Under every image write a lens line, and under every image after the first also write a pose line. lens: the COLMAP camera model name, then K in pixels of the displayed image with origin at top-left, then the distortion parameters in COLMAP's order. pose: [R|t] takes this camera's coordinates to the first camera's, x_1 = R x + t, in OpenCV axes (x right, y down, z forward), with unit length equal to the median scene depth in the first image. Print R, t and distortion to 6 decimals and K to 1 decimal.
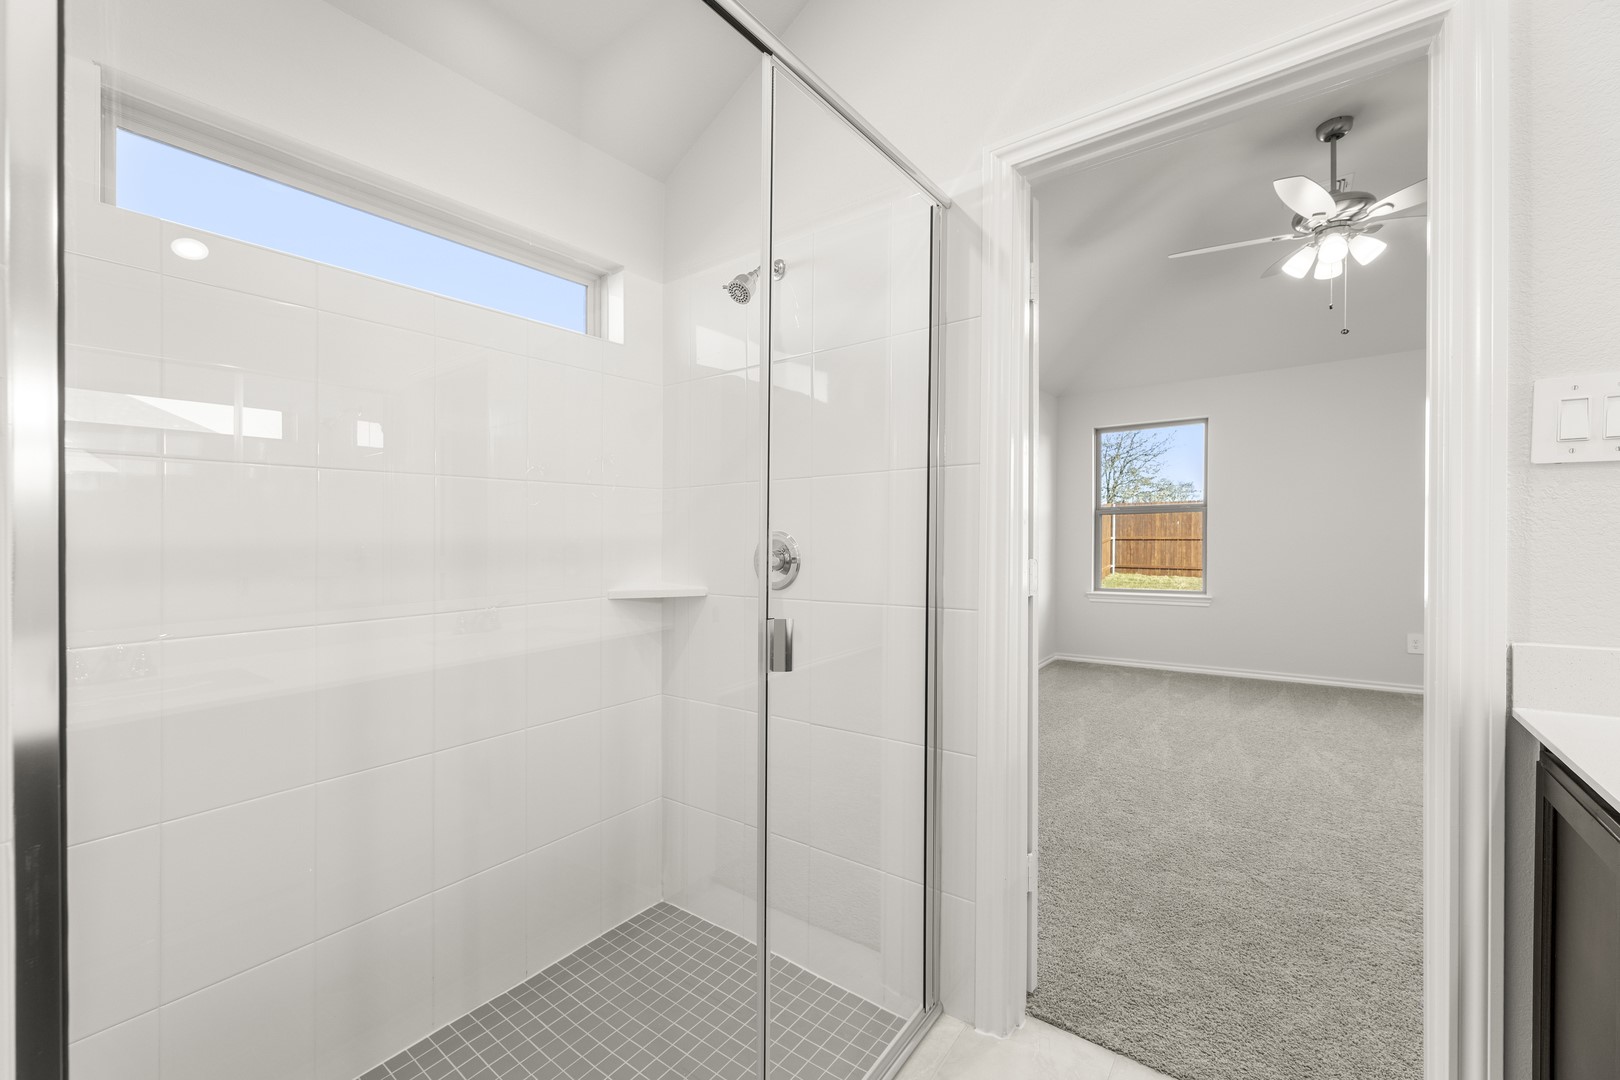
lens RADIAL K [[650.3, 0, 810.0], [0, 650.3, 540.0], [0, 0, 1]] dist [0.002194, 0.000246]
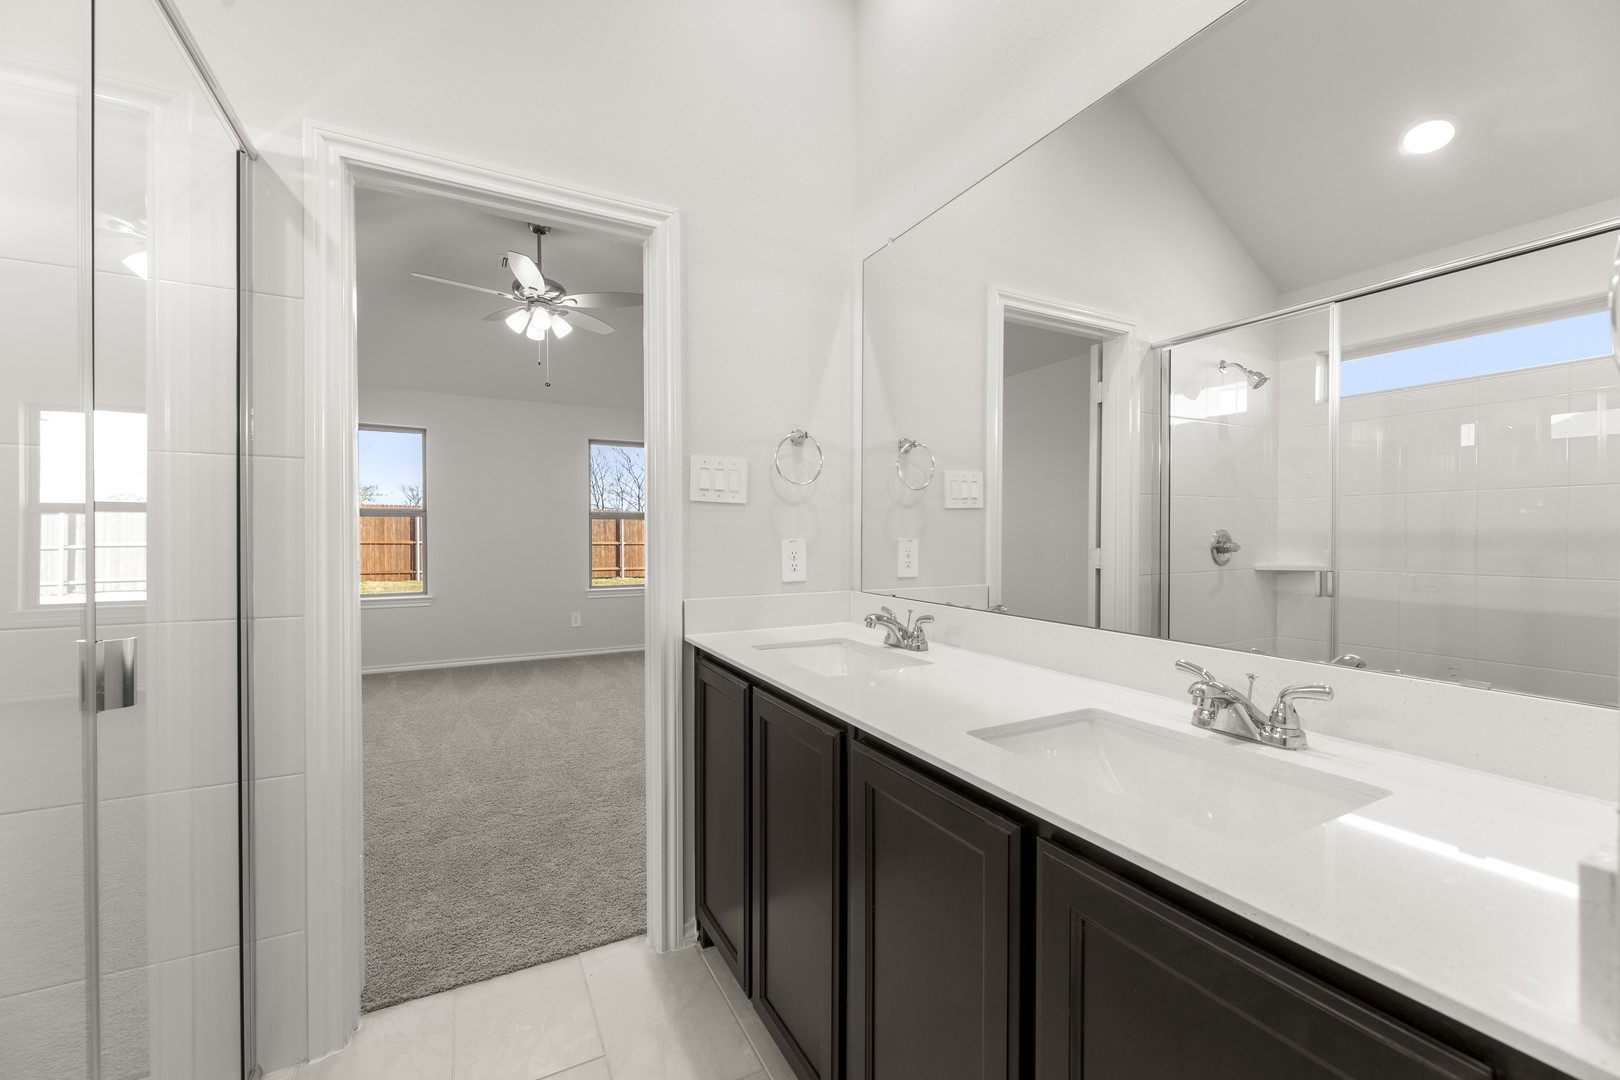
lens RADIAL K [[650.3, 0, 810.0], [0, 650.3, 540.0], [0, 0, 1]] dist [0.002194, 0.000246]
pose [[0.414857, 0.008893, 0.909843, -0.213662], [-0.001632, 0.999958, -0.009029, 0.004937], [-0.909885, 0.002261, 0.414854, -0.031921]]
